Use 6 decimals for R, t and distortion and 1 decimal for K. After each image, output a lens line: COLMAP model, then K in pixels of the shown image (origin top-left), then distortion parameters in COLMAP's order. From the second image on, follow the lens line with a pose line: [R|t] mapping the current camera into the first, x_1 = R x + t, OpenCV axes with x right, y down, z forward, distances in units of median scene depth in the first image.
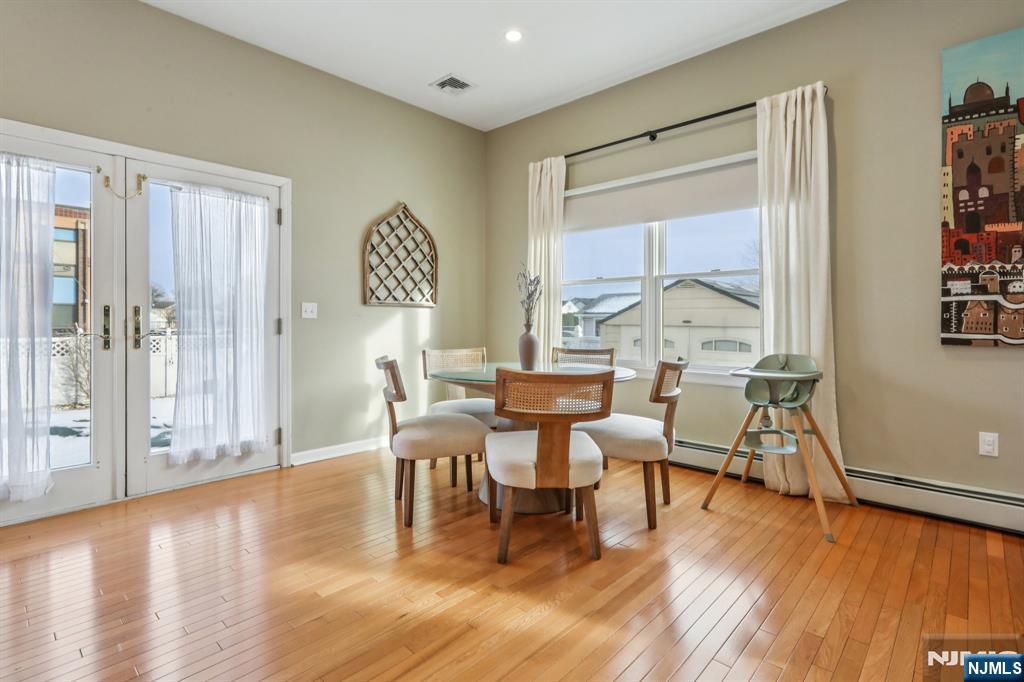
lens RADIAL K [[499.2, 0, 524.0], [0, 499.2, 323.4], [0, 0, 1]] dist [-0.006017, 0.005338]
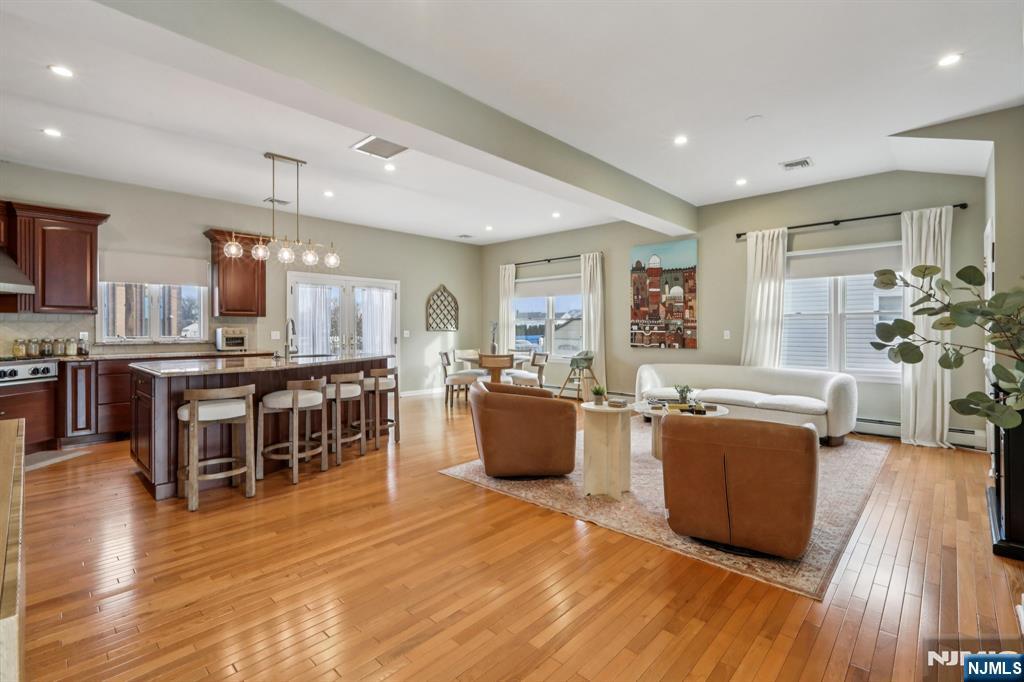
lens RADIAL K [[466.6, 0, 531.7], [0, 466.6, 335.3], [0, 0, 1]] dist [-0.000239, 0.001780]
pose [[0.999994, -0.000458, 0.003394, 0.159604], [0.000439, 0.999985, 0.005518, -0.028496], [-0.003397, -0.005516, 0.999979, -1.182200]]
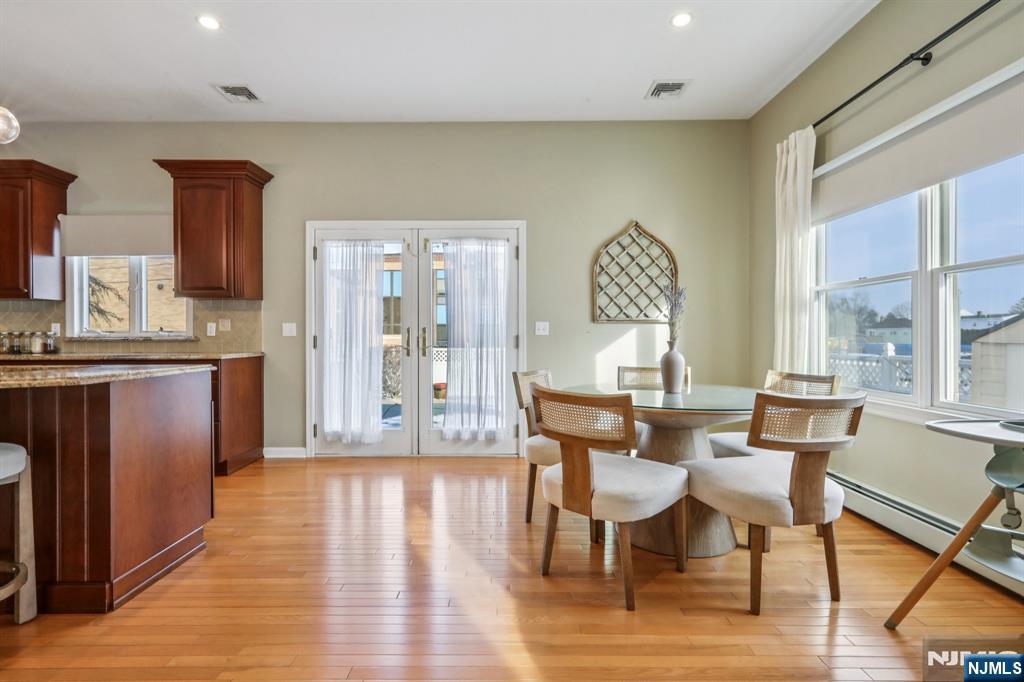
lens RADIAL K [[499.2, 0, 510.1], [0, 499.2, 338.0], [0, 0, 1]] dist [-0.006017, 0.005338]
pose [[0.668822, 0.002481, -0.743418, 0.367378], [-0.003514, 0.999994, 0.000176, -0.003037], [0.743414, 0.002495, 0.668827, 0.143591]]
